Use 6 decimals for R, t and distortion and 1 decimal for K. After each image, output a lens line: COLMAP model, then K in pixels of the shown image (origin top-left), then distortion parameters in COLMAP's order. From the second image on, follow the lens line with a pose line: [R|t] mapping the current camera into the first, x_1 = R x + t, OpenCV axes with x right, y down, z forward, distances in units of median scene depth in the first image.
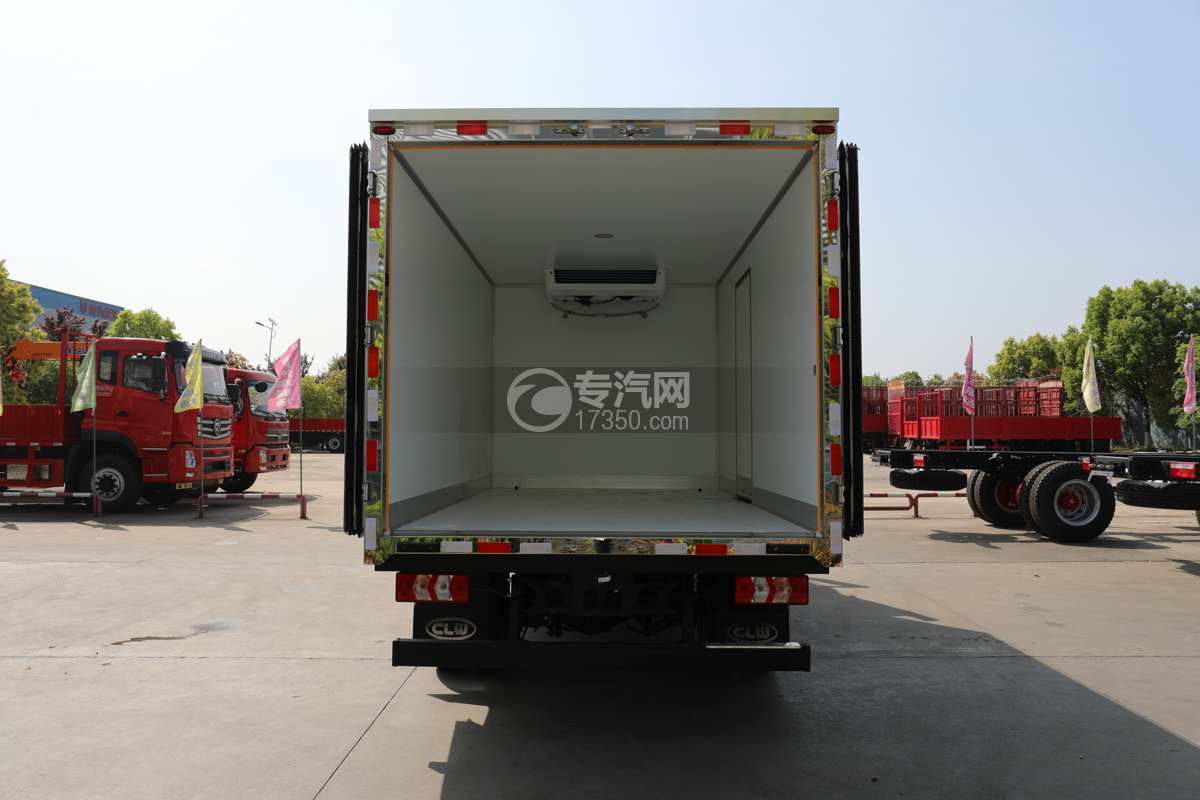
lens RADIAL K [[936.9, 0, 600.0], [0, 936.9, 400.0], [0, 0, 1]] dist [-0.062034, -0.003941]
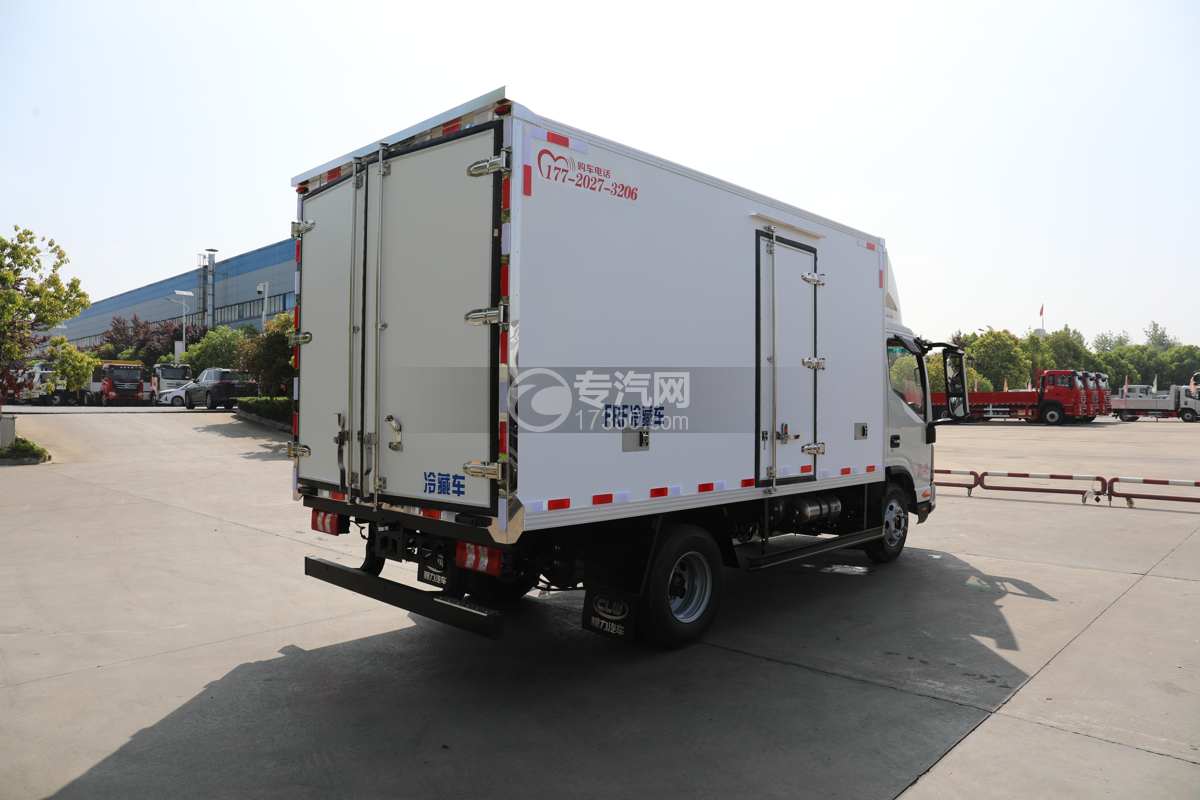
lens RADIAL K [[817.6, 0, 599.4], [0, 817.6, 386.1], [0, 0, 1]] dist [-0.084891, 0.001531]
pose [[0.738176, -0.012476, -0.674492, 0.250345], [0.041331, 0.998787, 0.026759, -0.002817], [0.673340, -0.047631, 0.737797, 0.113244]]
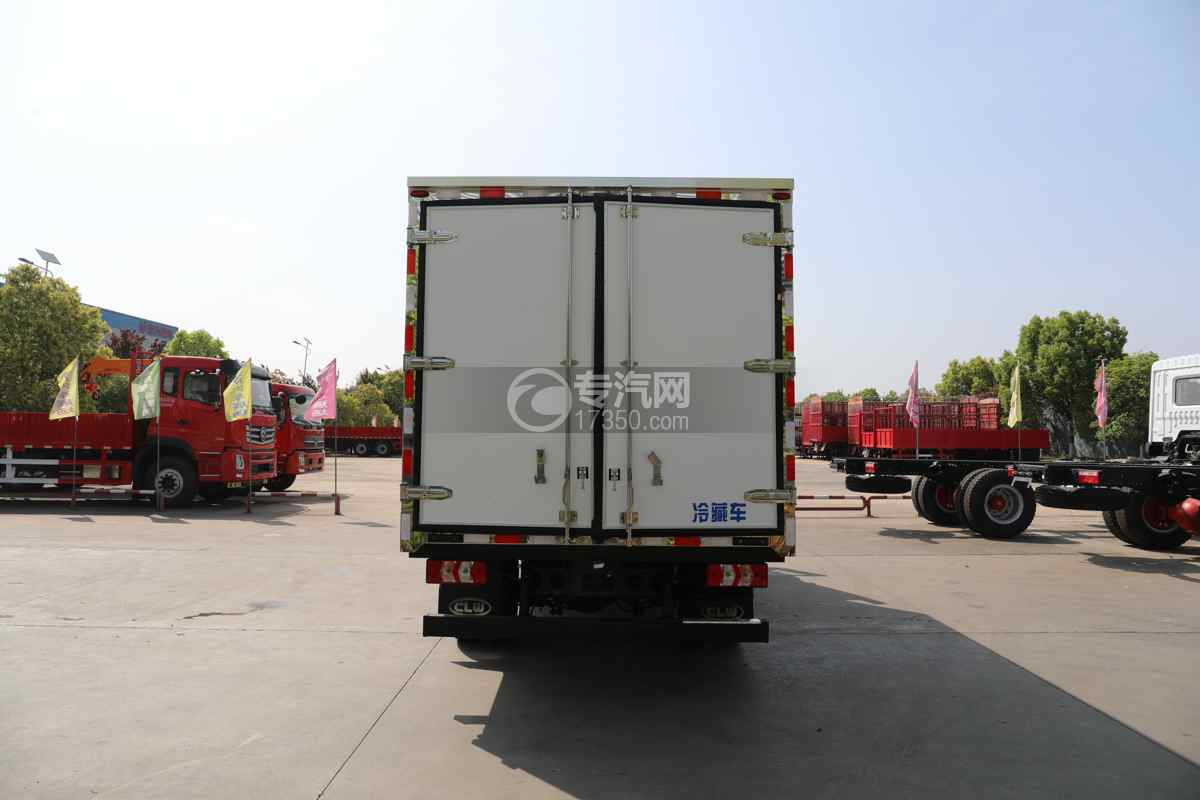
lens RADIAL K [[829.1, 0, 600.0], [0, 829.1, 400.0], [0, 0, 1]] dist [-0.087961, 0.002934]
pose [[0.999964, 0.006709, 0.005265, -0.000303], [-0.006634, 0.999879, -0.014065, -0.001989], [-0.005359, 0.014029, 0.999887, -0.019116]]
